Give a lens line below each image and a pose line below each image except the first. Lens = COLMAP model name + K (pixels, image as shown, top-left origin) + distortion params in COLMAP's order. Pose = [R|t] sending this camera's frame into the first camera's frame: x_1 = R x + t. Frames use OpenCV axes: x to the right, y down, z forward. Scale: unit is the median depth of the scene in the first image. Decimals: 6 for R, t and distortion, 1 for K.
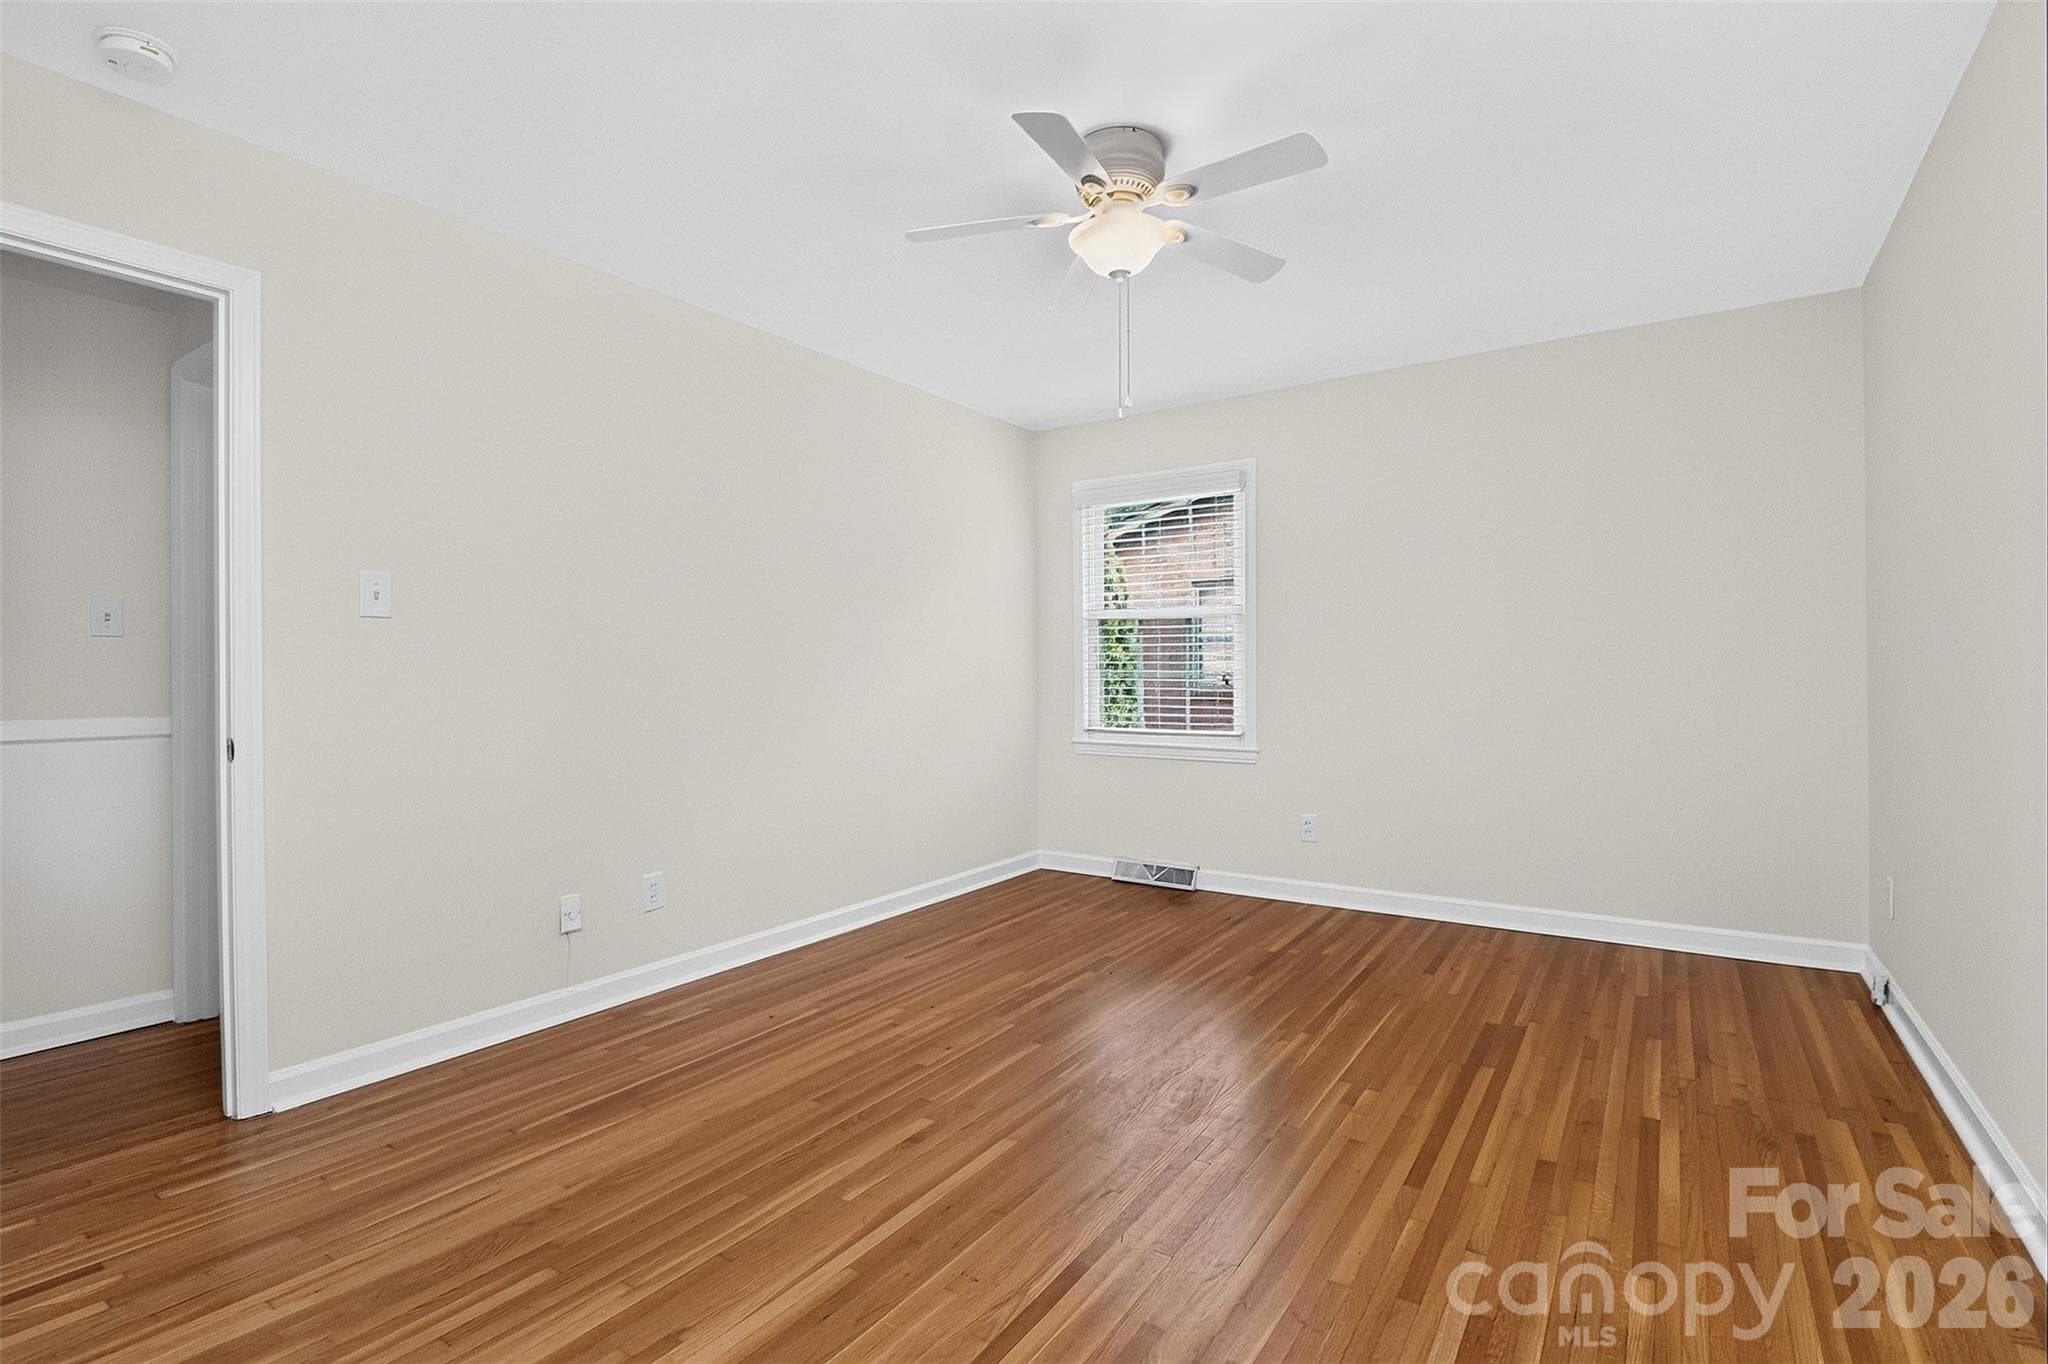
lens RADIAL K [[969.6, 0, 1017.1], [0, 969.6, 671.9], [0, 0, 1]] dist [0.002808, -0.013425]
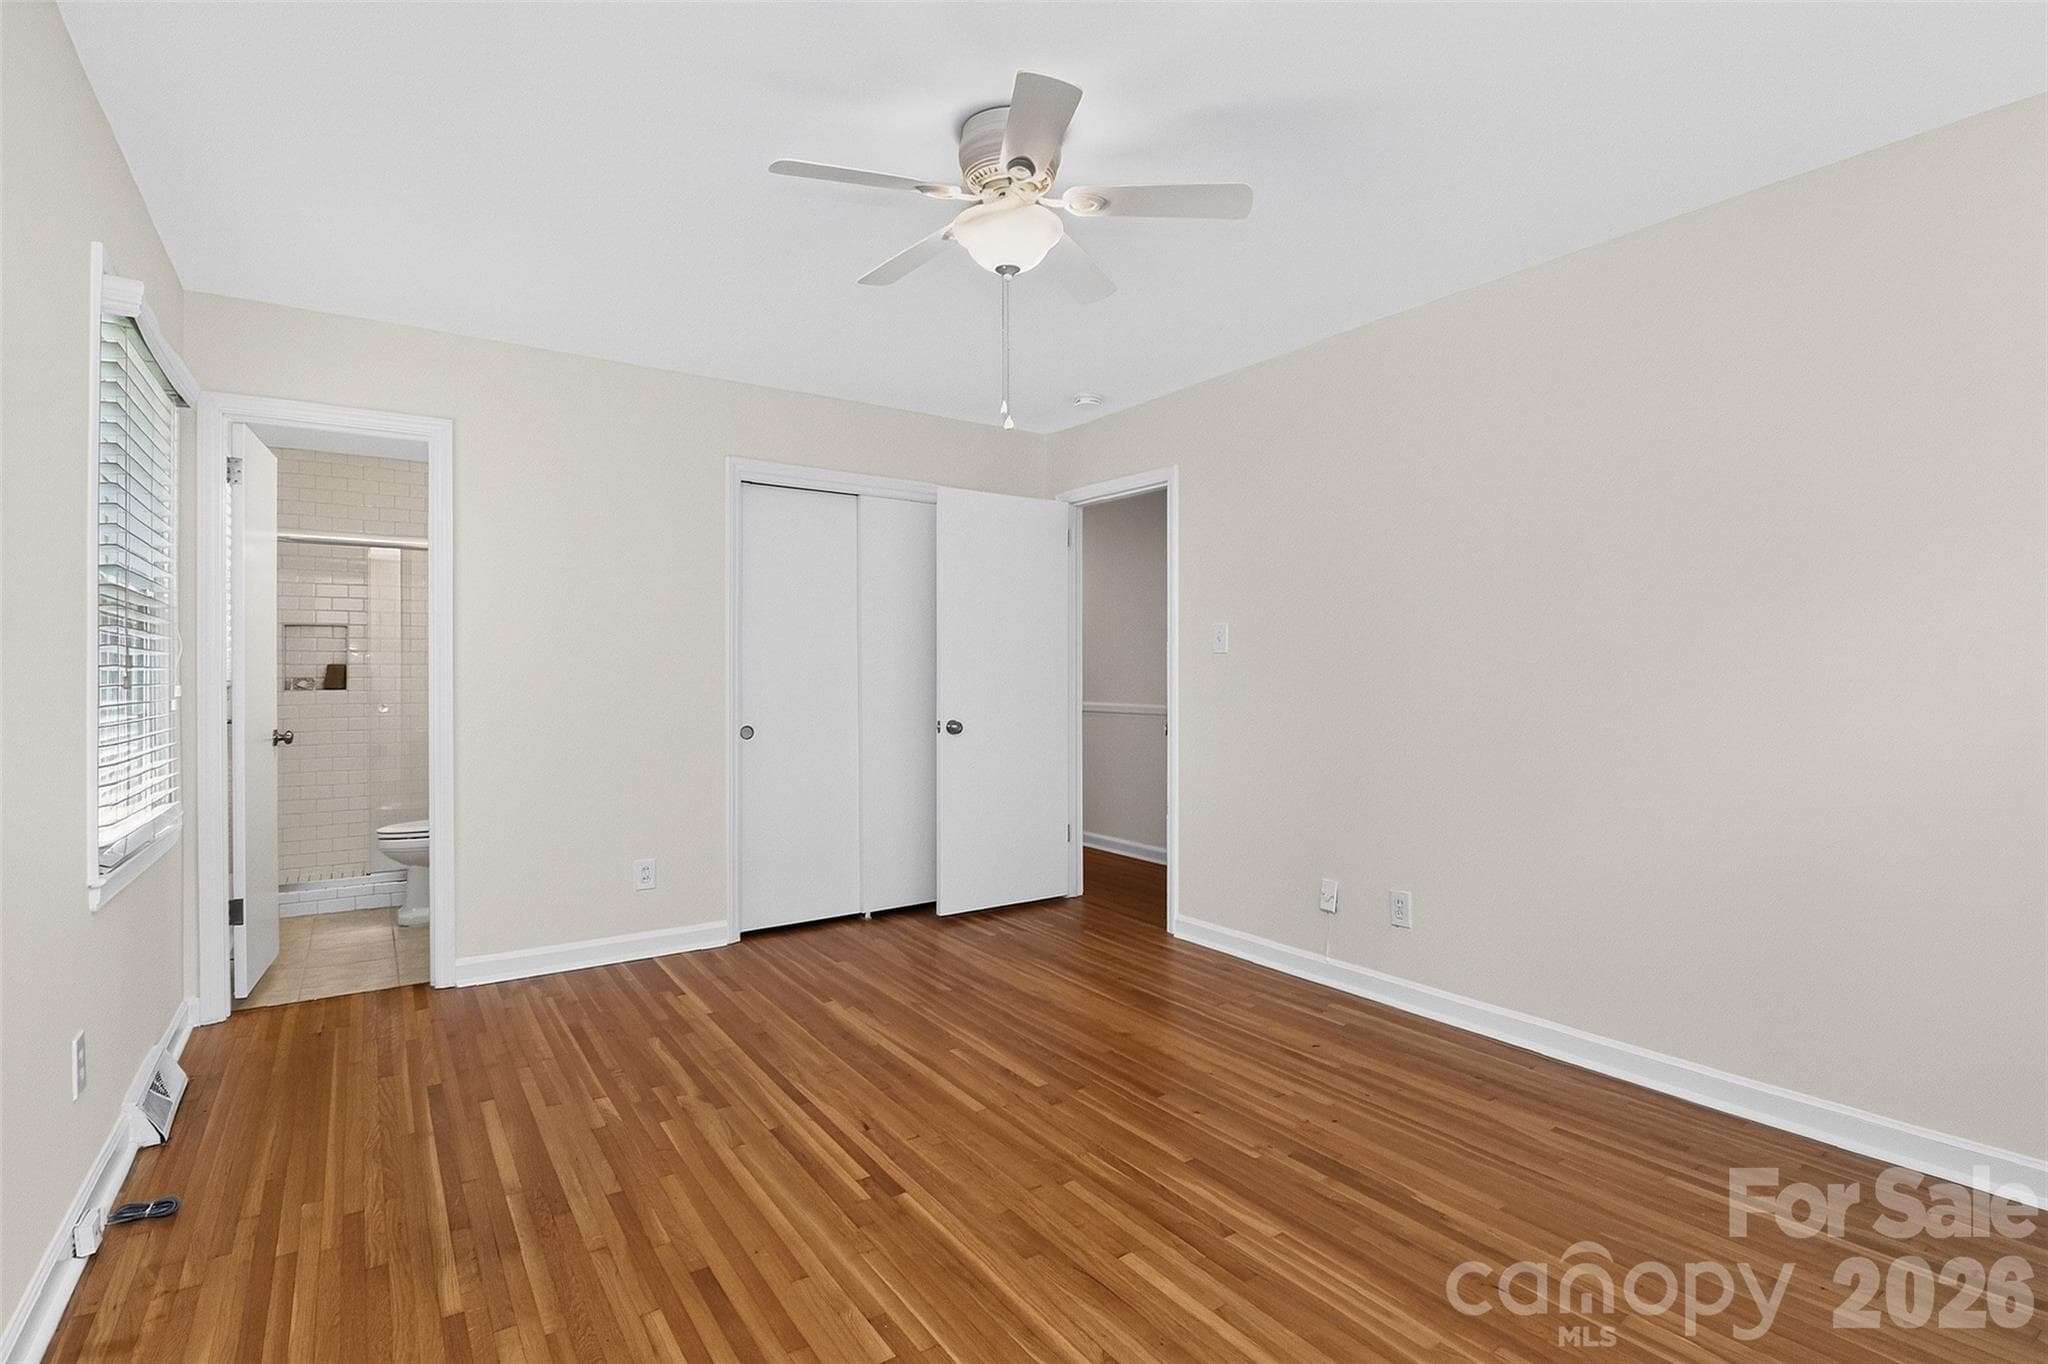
lens RADIAL K [[969.6, 0, 1017.1], [0, 969.6, 671.9], [0, 0, 1]] dist [0.002808, -0.013425]
pose [[-0.374468, 0.004749, -0.927228, 0.951517], [0.005500, 0.999981, 0.002901, -0.034238], [0.927224, -0.004014, -0.374486, 1.348515]]
